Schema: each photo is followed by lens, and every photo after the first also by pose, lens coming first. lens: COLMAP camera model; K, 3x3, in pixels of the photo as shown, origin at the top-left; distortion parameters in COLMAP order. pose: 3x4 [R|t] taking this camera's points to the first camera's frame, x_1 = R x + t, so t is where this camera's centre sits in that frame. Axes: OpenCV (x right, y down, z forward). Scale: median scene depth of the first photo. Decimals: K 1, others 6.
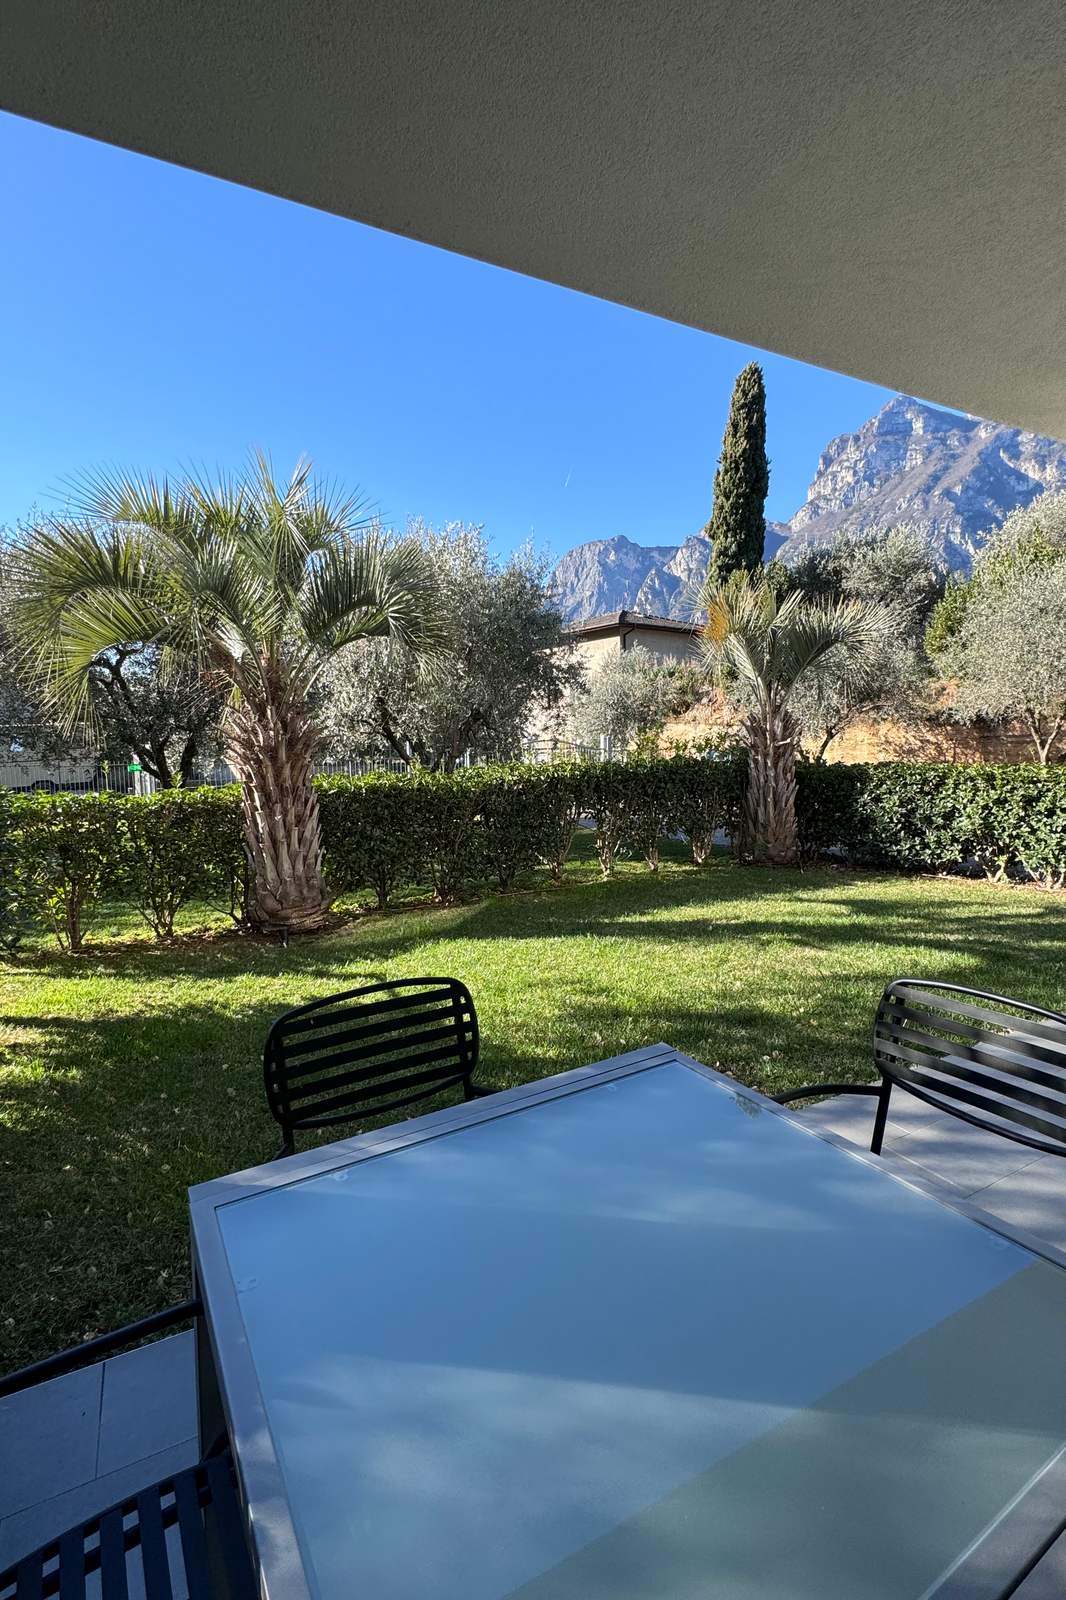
lens RADIAL K [[725.3, 0, 533.0], [0, 725.3, 800.0], [0, 0, 1]] dist [0.000617, 0.000605]
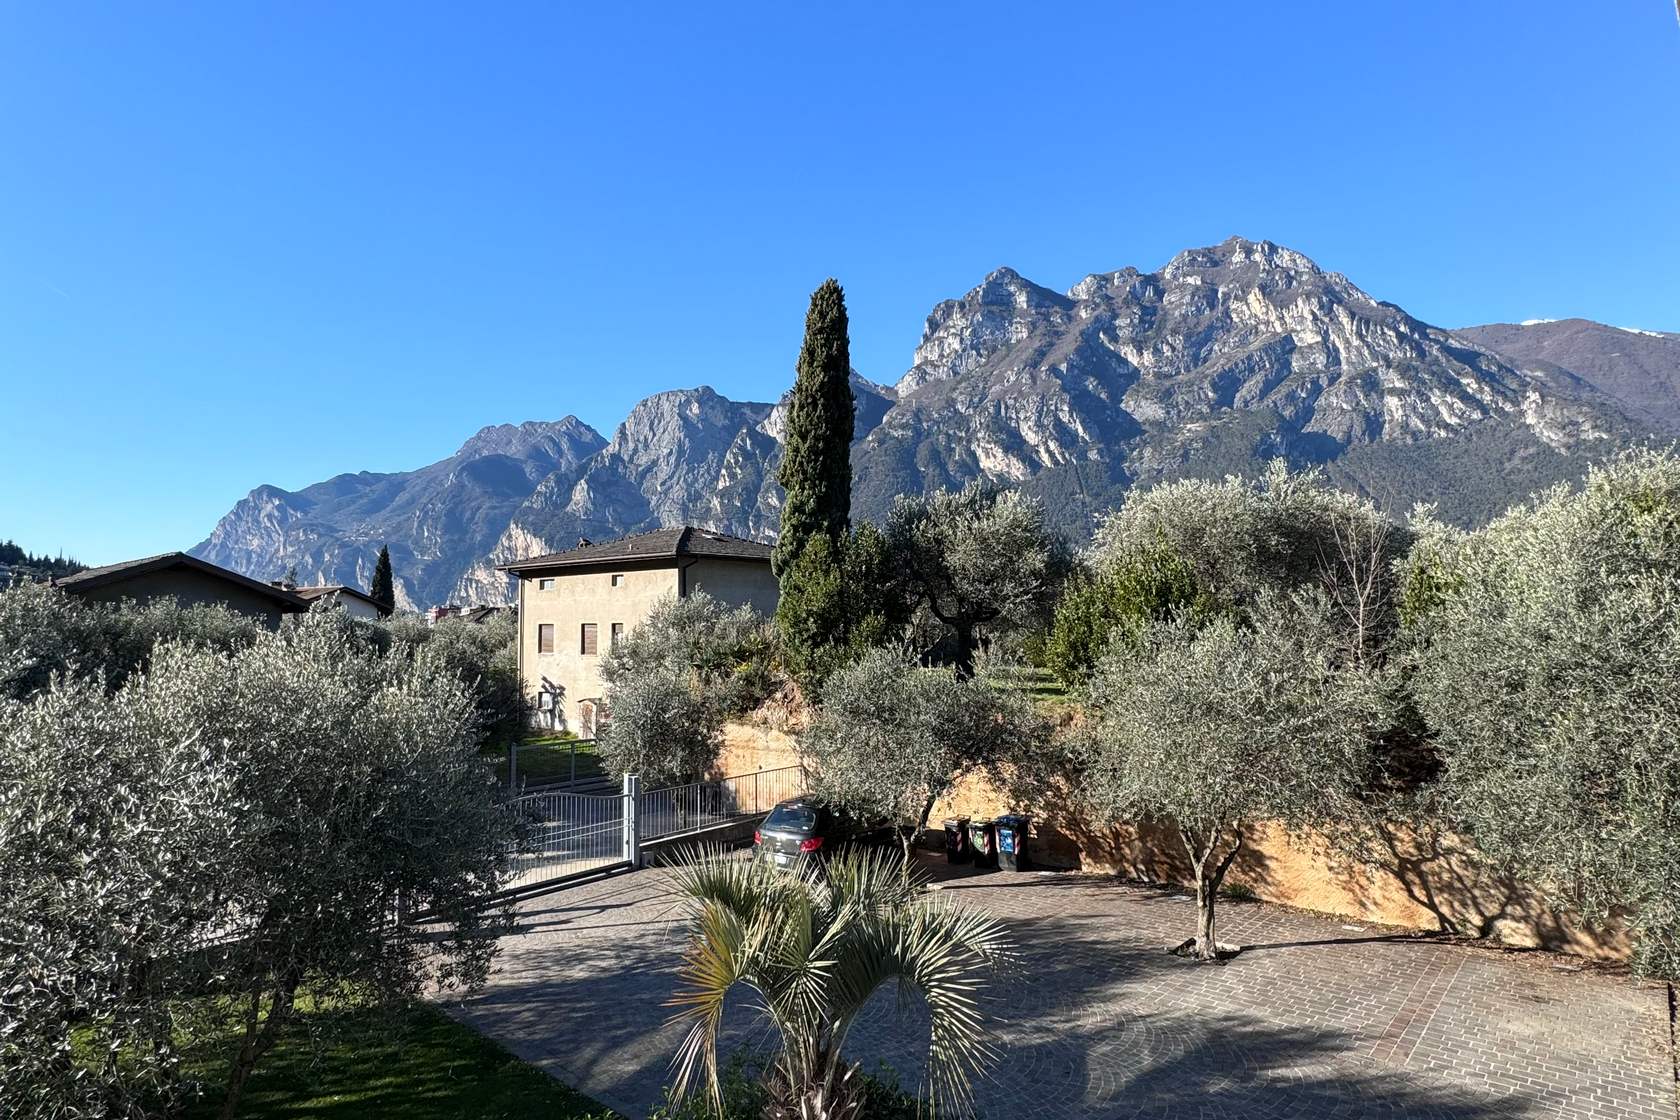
lens RADIAL K [[897.8, 0, 840.0], [0, 897.8, 560.0], [0, 0, 1]] dist [-0.000604, -0.000064]
pose [[0.964093, 0.023836, 0.264494, 0.183506], [0.018244, 0.987666, -0.155506, -0.462515], [-0.264938, 0.154748, 0.951767, 0.323640]]
